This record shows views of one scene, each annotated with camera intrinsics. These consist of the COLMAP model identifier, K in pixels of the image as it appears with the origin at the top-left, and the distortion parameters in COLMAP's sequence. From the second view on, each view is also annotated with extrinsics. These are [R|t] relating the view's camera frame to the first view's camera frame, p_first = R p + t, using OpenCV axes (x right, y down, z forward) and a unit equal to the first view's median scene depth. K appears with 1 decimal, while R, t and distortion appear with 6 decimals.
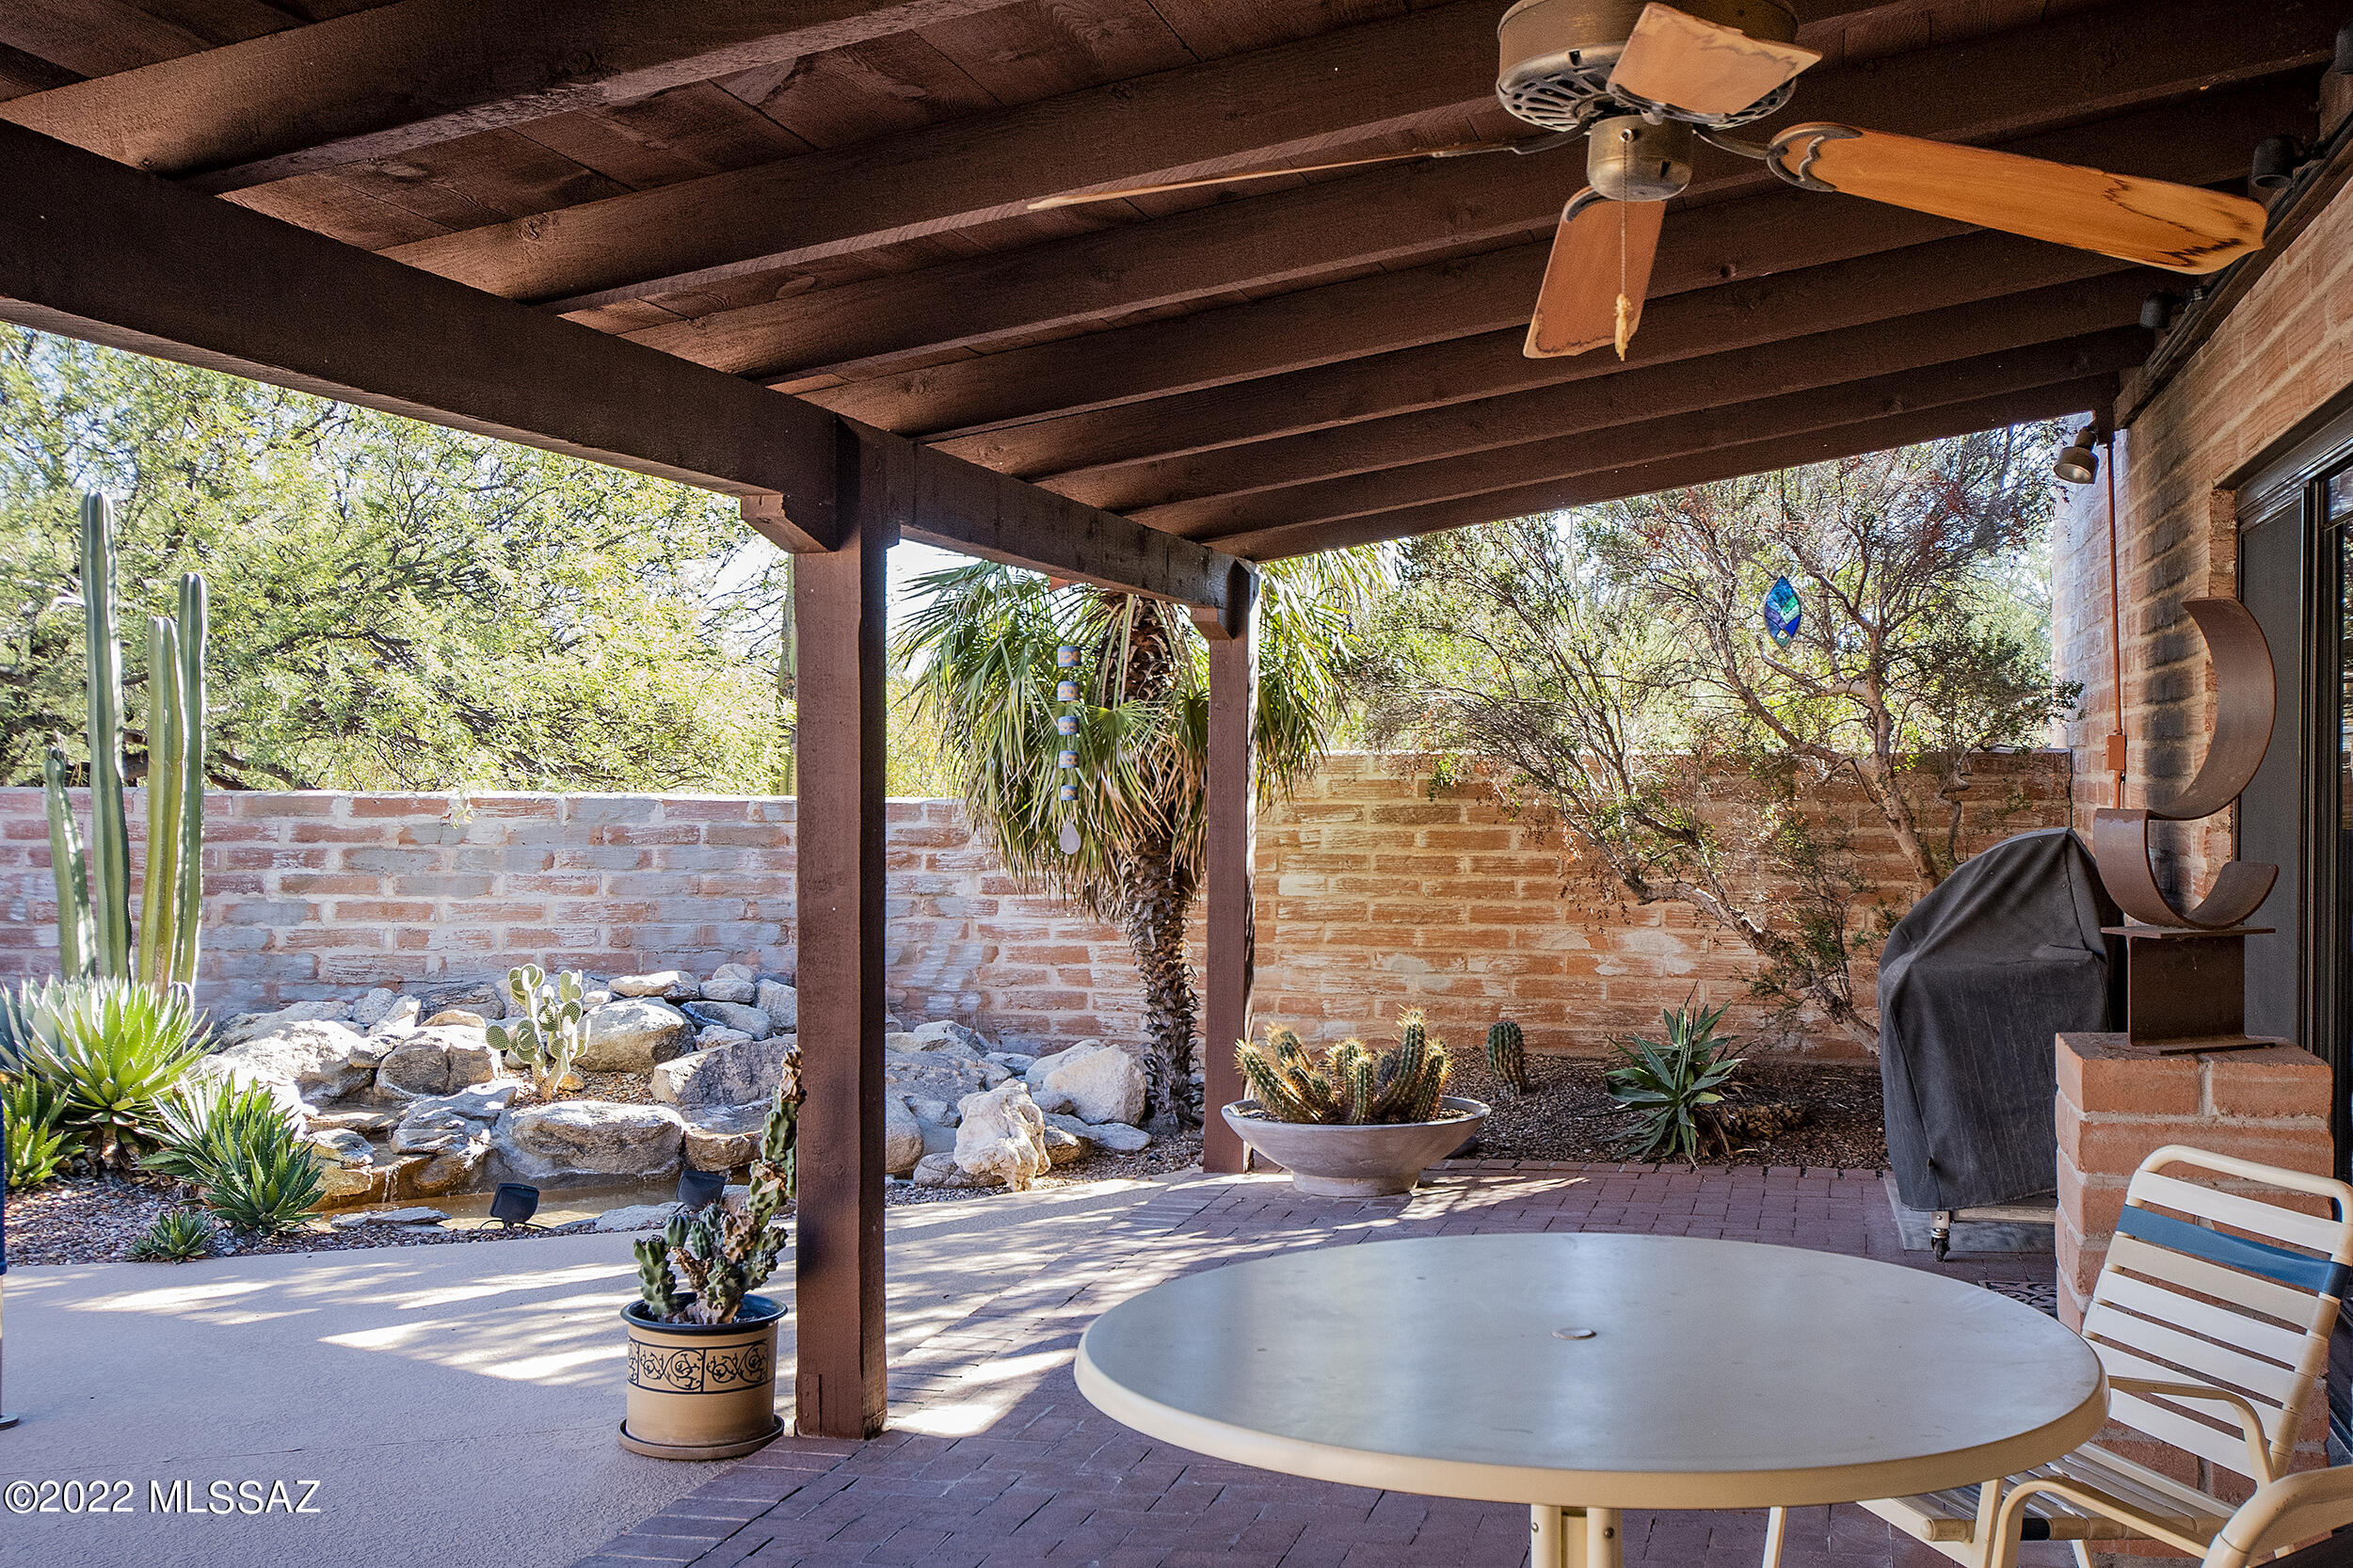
lens RADIAL K [[2413.8, 0, 1175.9], [0, 2413.8, 779.7], [0, 0, 1]] dist [-0.008541, 0.000000]
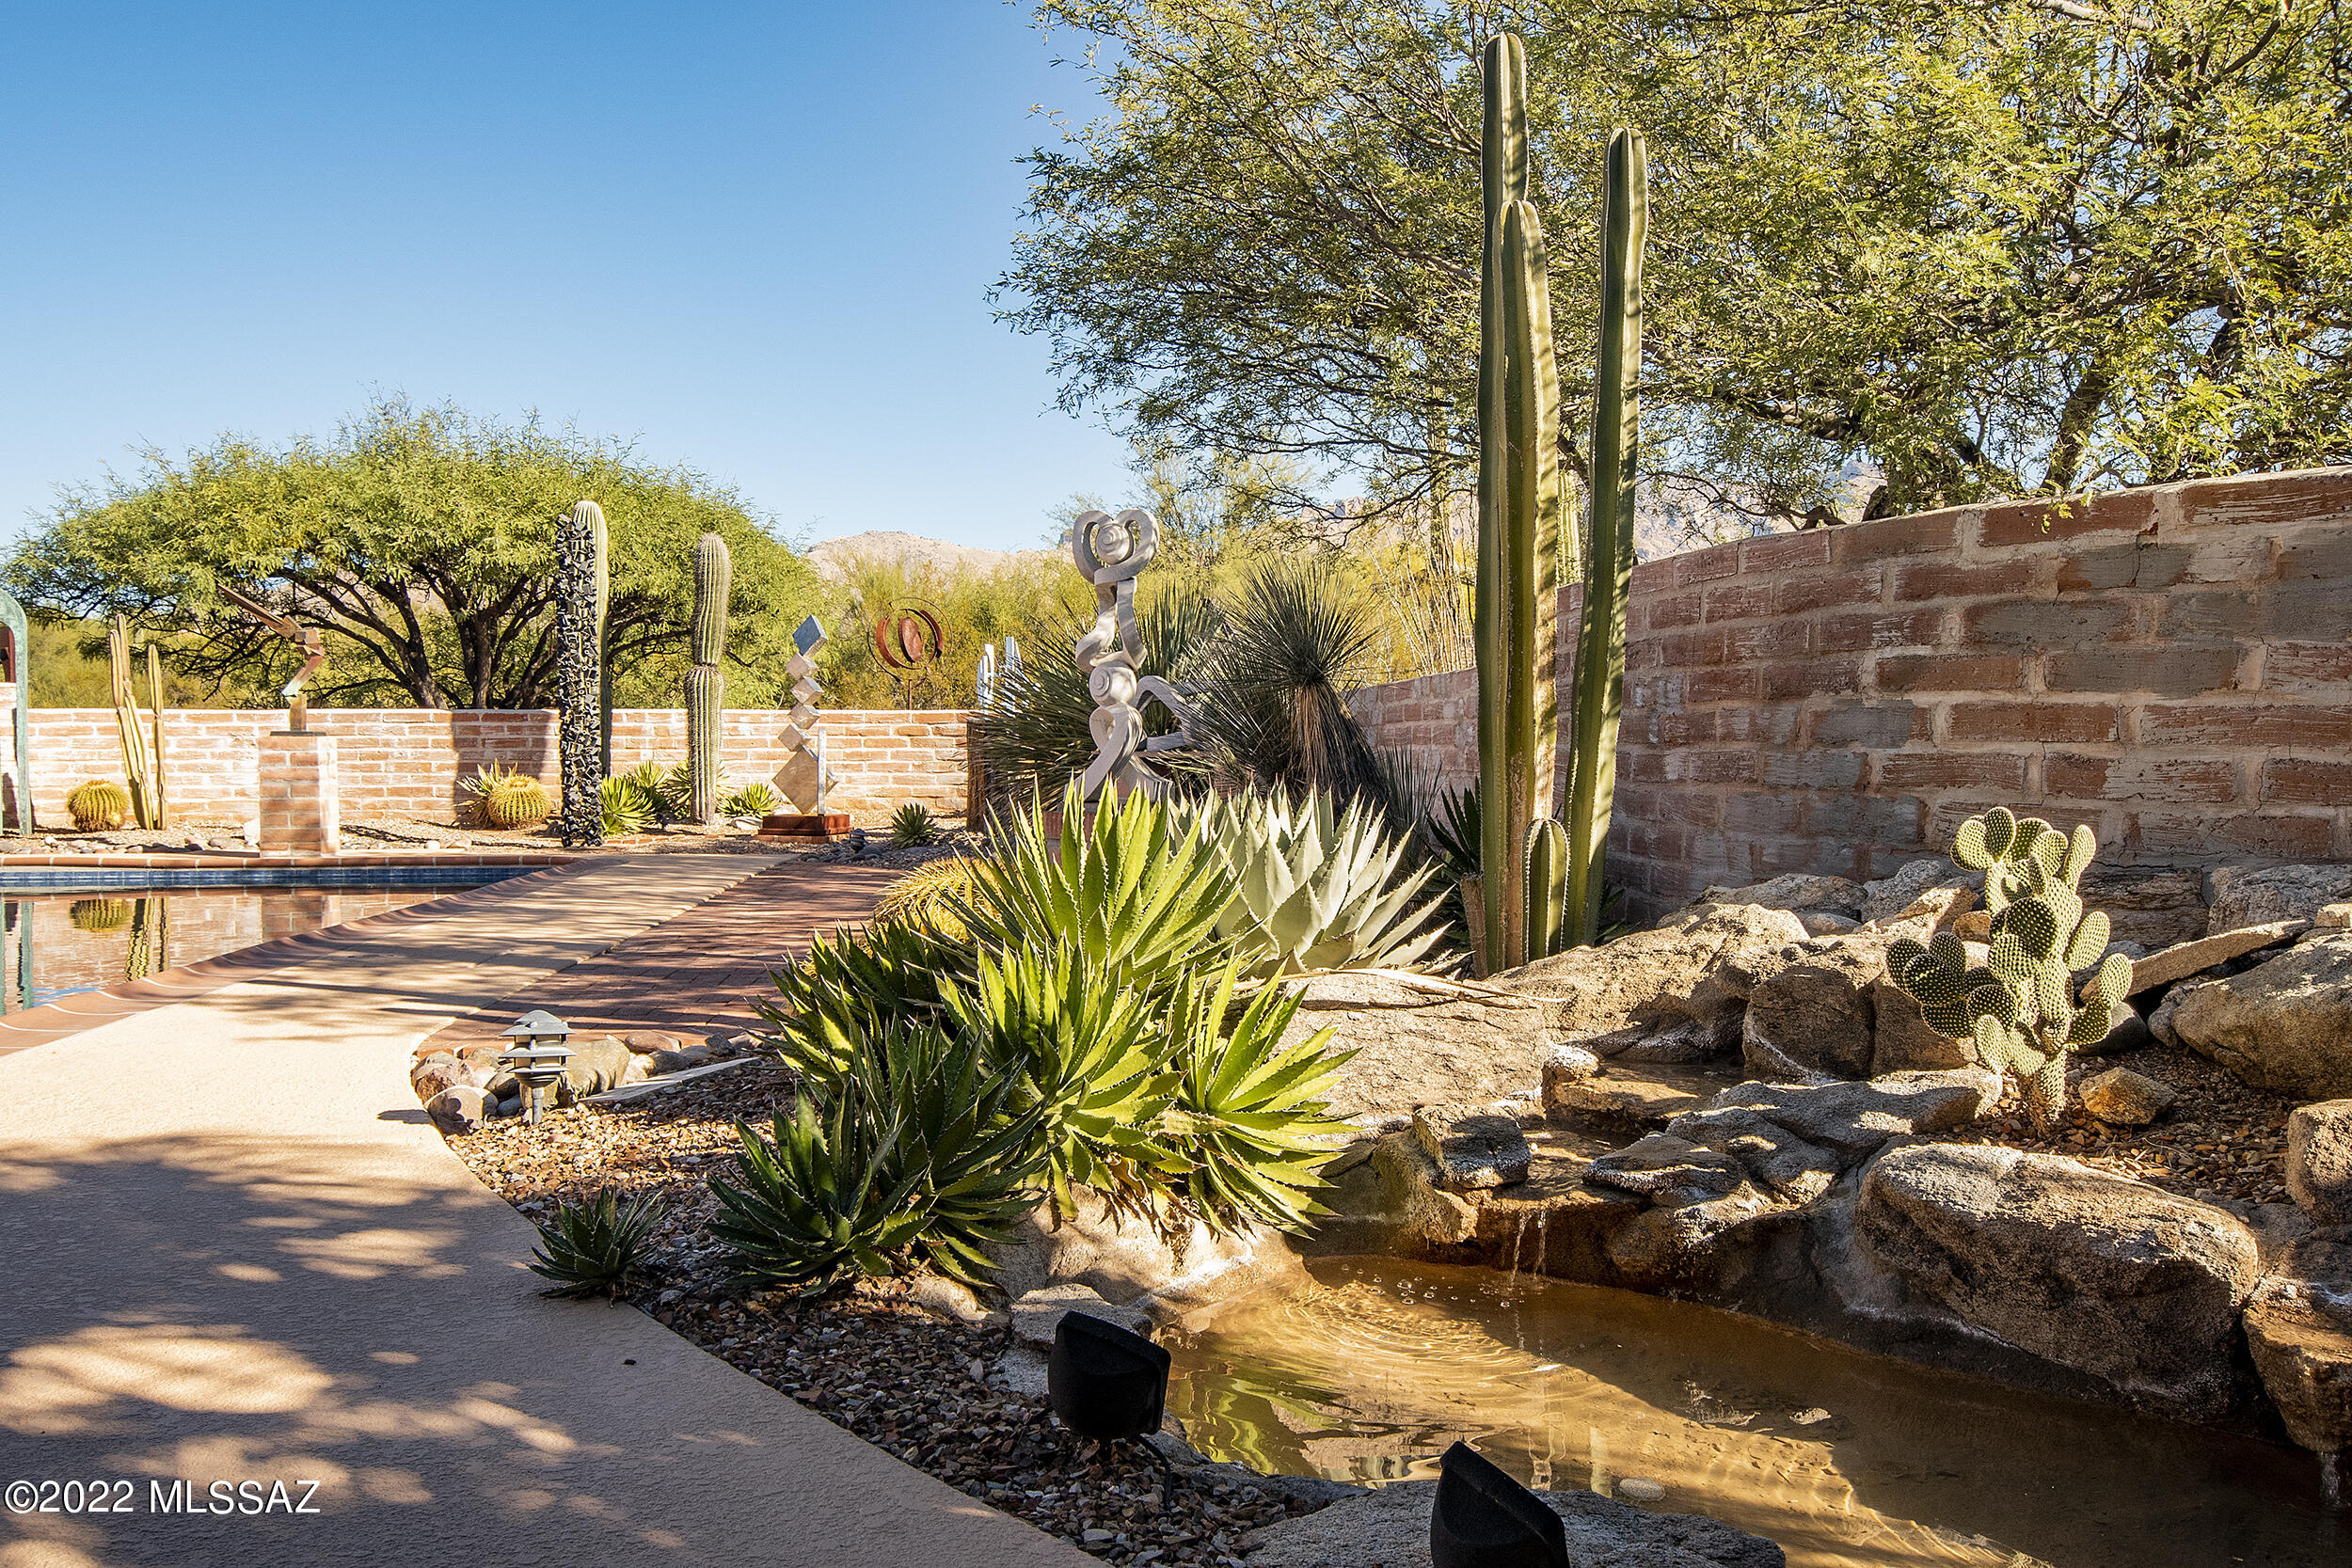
lens RADIAL K [[1930.4, 0, 1173.9], [0, 1930.4, 779.7], [0, 0, 1]] dist [0.031507, 0.002207]
pose [[0.345458, 0.018092, -0.938260, 0.002493], [-0.004598, 0.999835, 0.017586, 0.060626], [0.938423, -0.001761, 0.345484, 0.682625]]
